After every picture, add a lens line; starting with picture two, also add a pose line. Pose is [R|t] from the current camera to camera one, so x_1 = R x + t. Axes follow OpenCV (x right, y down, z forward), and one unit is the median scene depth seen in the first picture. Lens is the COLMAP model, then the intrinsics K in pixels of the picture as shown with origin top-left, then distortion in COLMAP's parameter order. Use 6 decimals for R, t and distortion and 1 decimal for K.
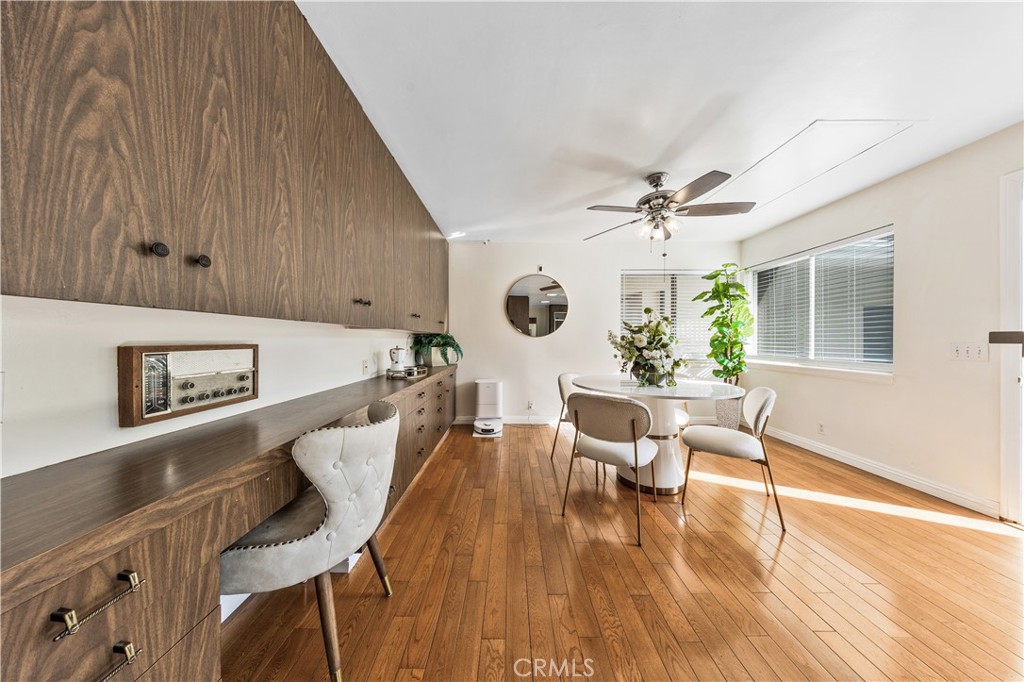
lens RADIAL K [[299.6, 0, 508.3], [0, 299.6, 342.2], [0, 0, 1]] dist [-0.003328, 0.000531]
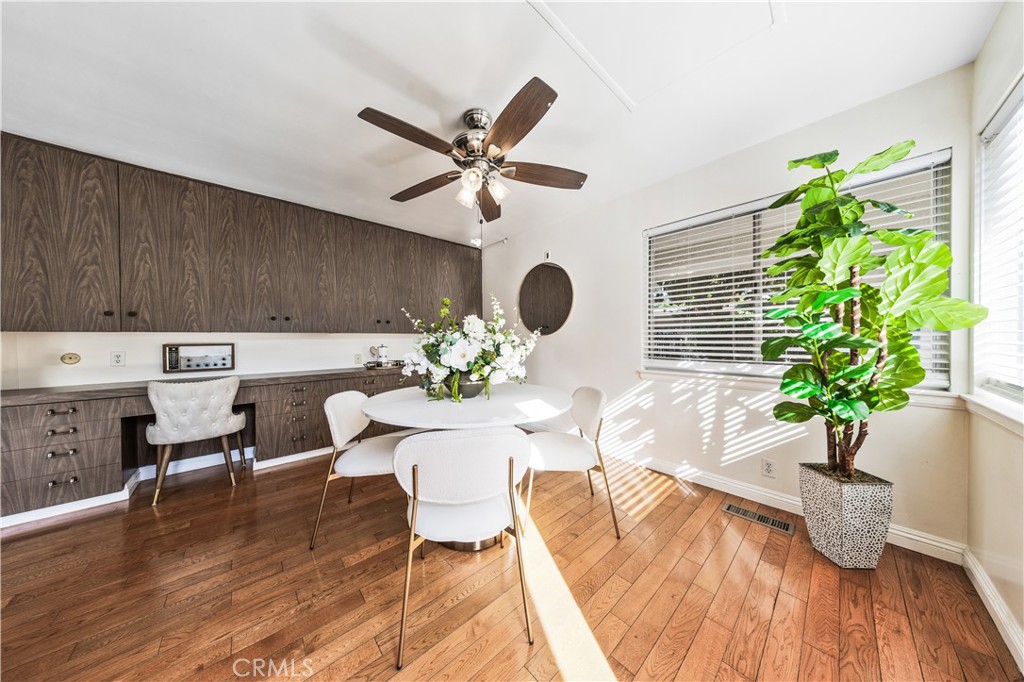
lens RADIAL K [[299.6, 0, 507.2], [0, 299.6, 342.2], [0, 0, 1]] dist [-0.003328, 0.000531]
pose [[0.670547, 0.000162, -0.741867, 2.565927], [0.003791, 0.999986, 0.003645, -0.003916], [0.741858, -0.005256, 0.670537, 1.308198]]
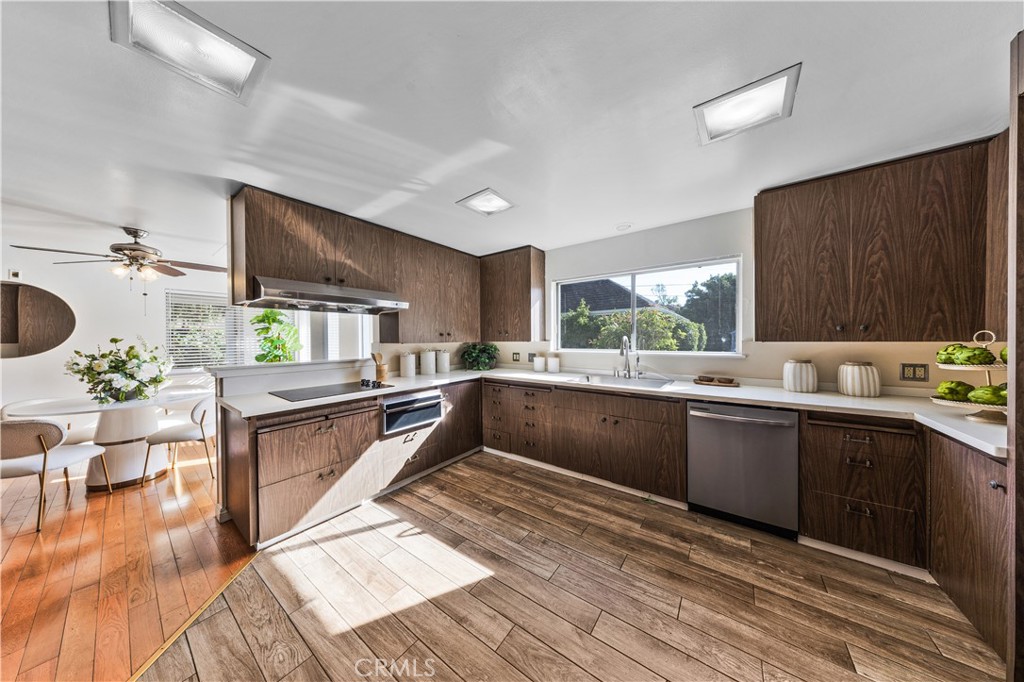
lens RADIAL K [[299.6, 0, 514.2], [0, 299.6, 338.8], [0, 0, 1]] dist [-0.003328, 0.000531]
pose [[0.587364, -0.002851, 0.809318, 0.955498], [0.013302, 0.999893, -0.006132, -0.179811], [-0.809213, 0.014367, 0.587339, -2.225840]]
